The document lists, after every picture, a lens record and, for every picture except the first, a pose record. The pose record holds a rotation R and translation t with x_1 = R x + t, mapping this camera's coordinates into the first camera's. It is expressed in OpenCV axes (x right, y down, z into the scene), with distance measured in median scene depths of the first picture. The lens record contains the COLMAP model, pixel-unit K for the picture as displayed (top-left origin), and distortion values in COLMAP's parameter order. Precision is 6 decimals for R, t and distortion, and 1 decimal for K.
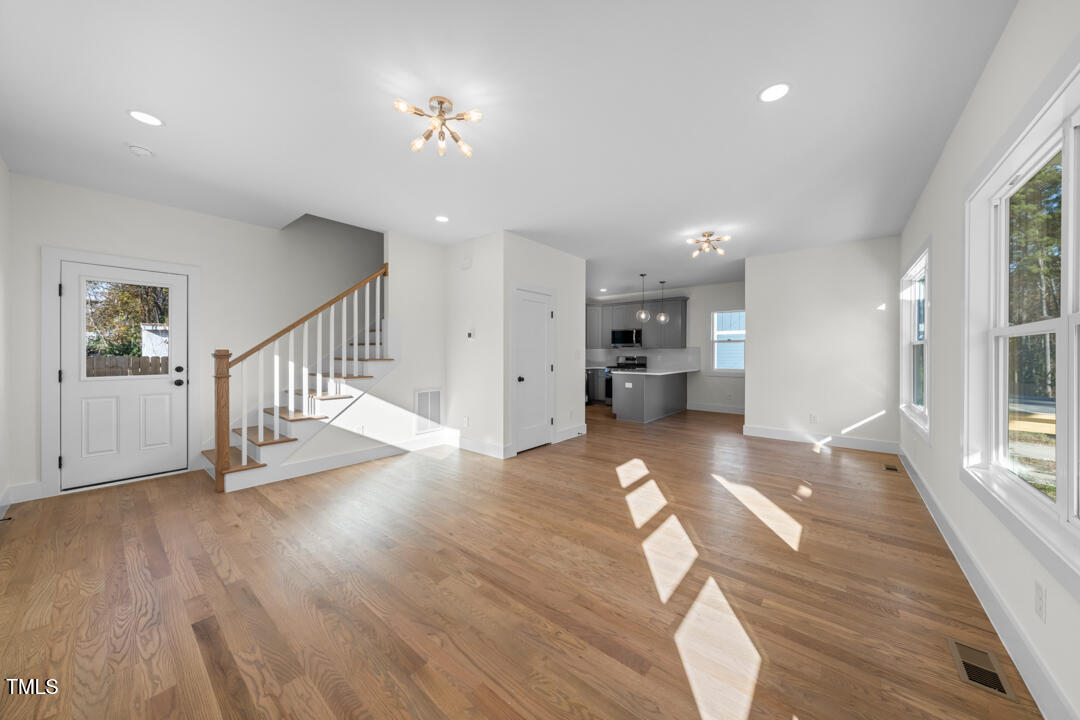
lens RADIAL K [[364.5, 0, 540.8], [0, 364.5, 352.6], [0, 0, 1]] dist [-0.000821, -0.000102]
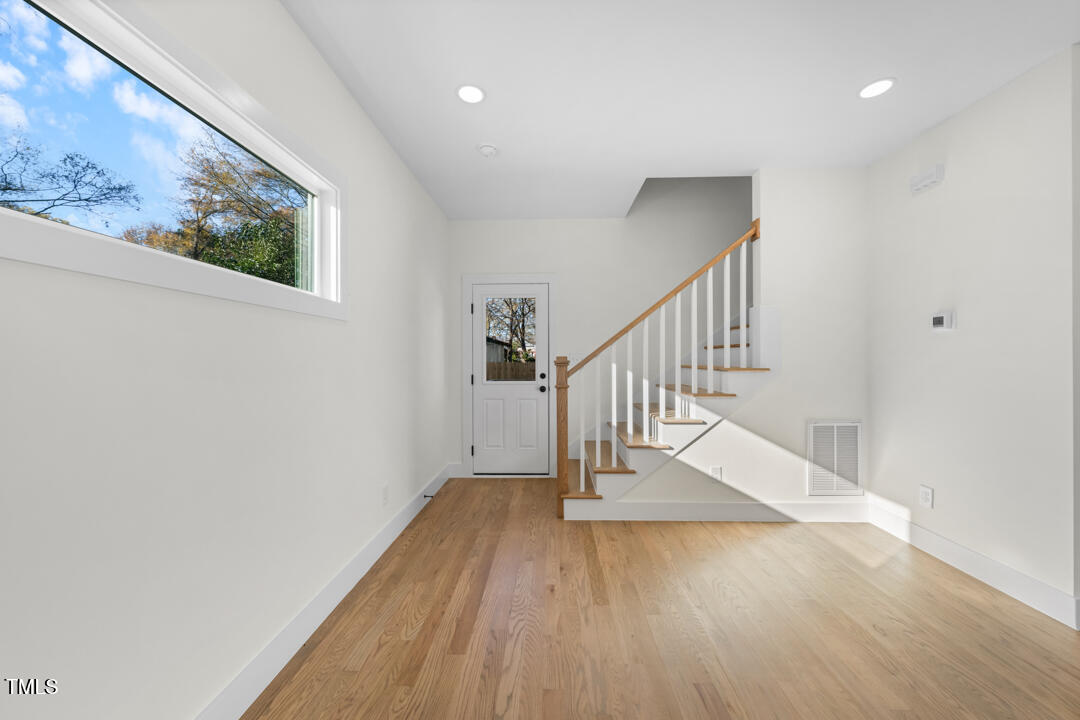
lens RADIAL K [[376.9, 0, 542.9], [0, 376.9, 361.4], [0, 0, 1]] dist [-0.001776, -0.000105]
pose [[0.616929, 0.001019, -0.787018, -0.151635], [0.006581, 0.999958, 0.006453, -0.001787], [0.786992, -0.009160, 0.616896, 0.331949]]
